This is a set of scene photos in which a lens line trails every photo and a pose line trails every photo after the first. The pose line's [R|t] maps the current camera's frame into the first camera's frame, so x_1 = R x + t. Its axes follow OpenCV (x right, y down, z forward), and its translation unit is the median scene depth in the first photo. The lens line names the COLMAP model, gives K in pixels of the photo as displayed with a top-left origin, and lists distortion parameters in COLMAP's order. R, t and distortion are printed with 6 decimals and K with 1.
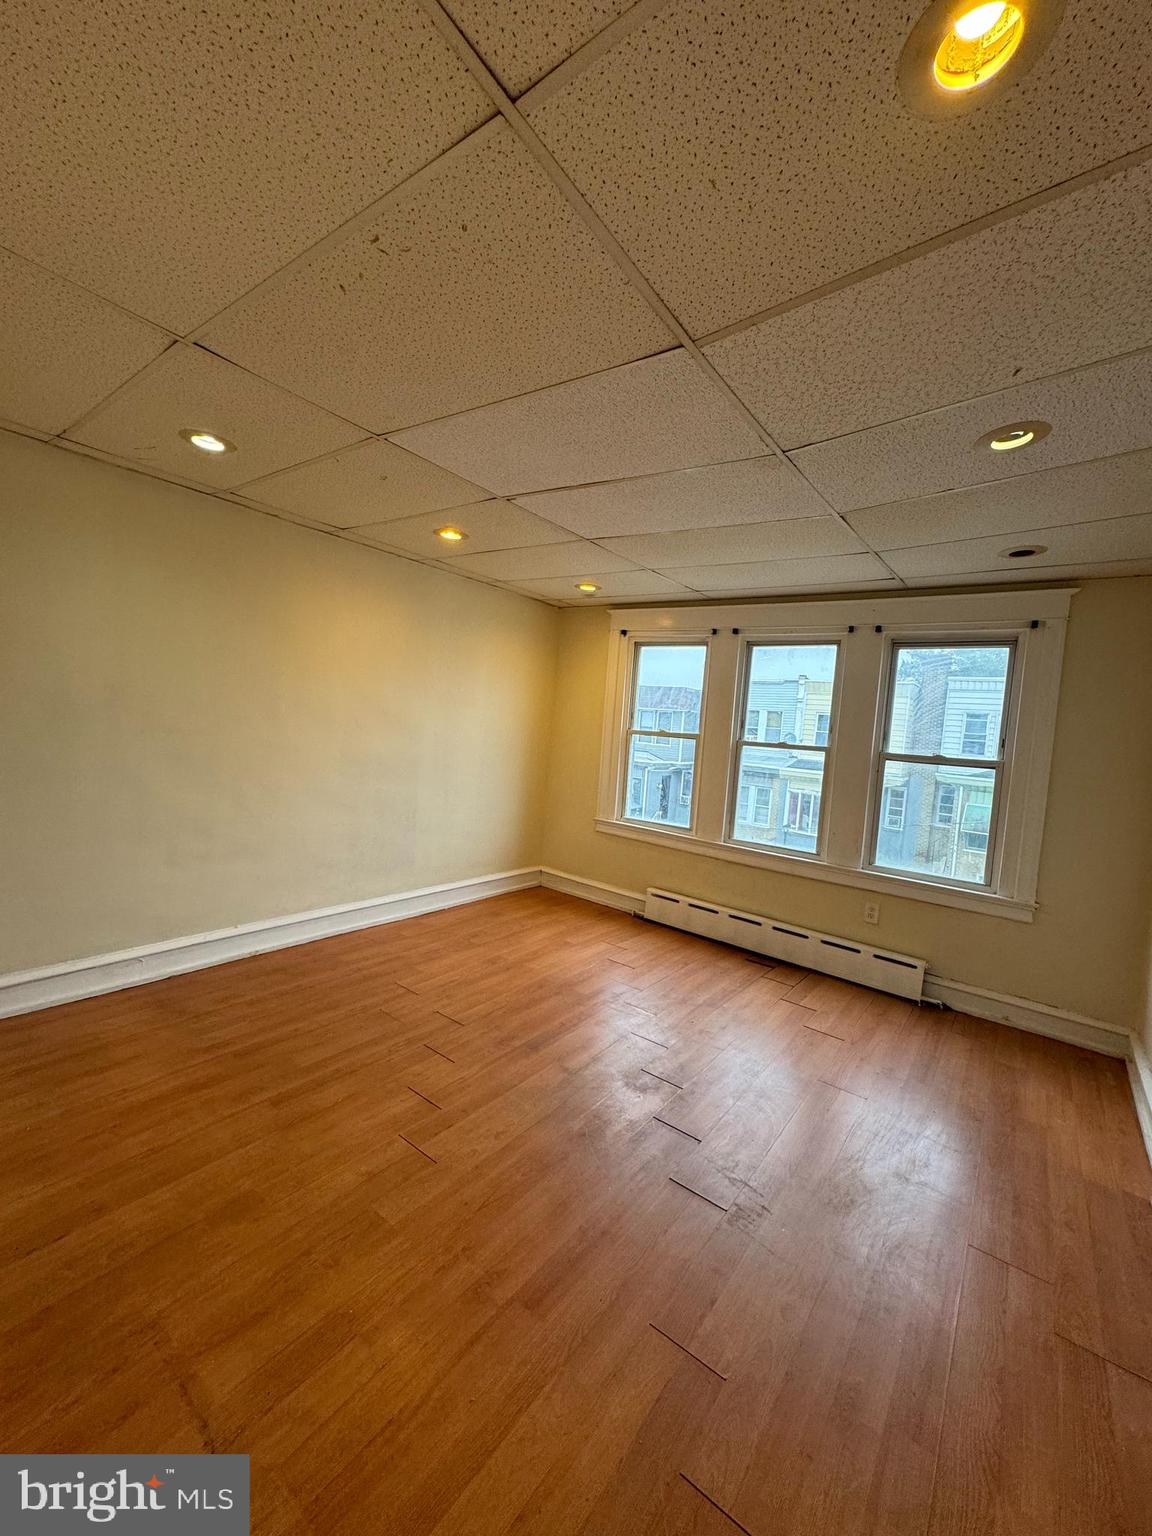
lens RADIAL K [[615.0, 0, 576.0], [0, 615.0, 768.0], [0, 0, 1]] dist [0.000249, -0.000051]
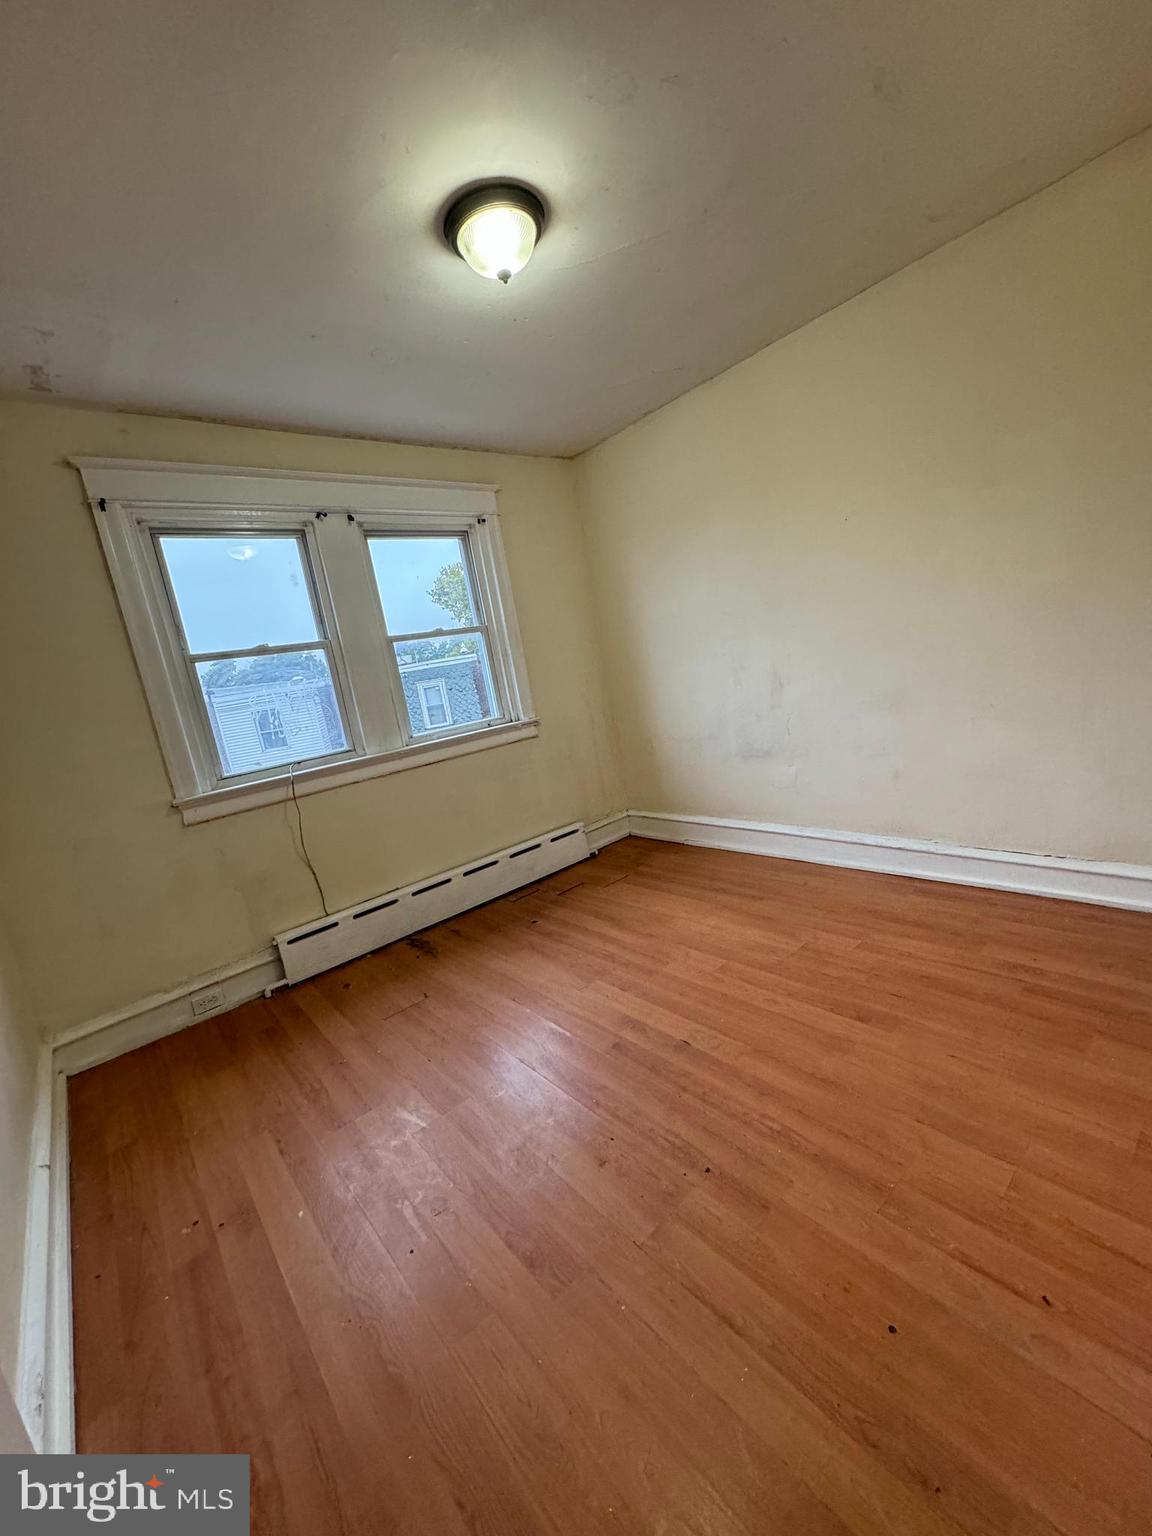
lens RADIAL K [[615.0, 0, 576.0], [0, 615.0, 768.0], [0, 0, 1]] dist [0.000249, -0.000051]
pose [[0.195663, -0.263605, 0.944578, -0.379383], [0.249743, 0.944832, 0.211944, -0.002157], [-0.948338, 0.194432, 0.250703, 0.646934]]
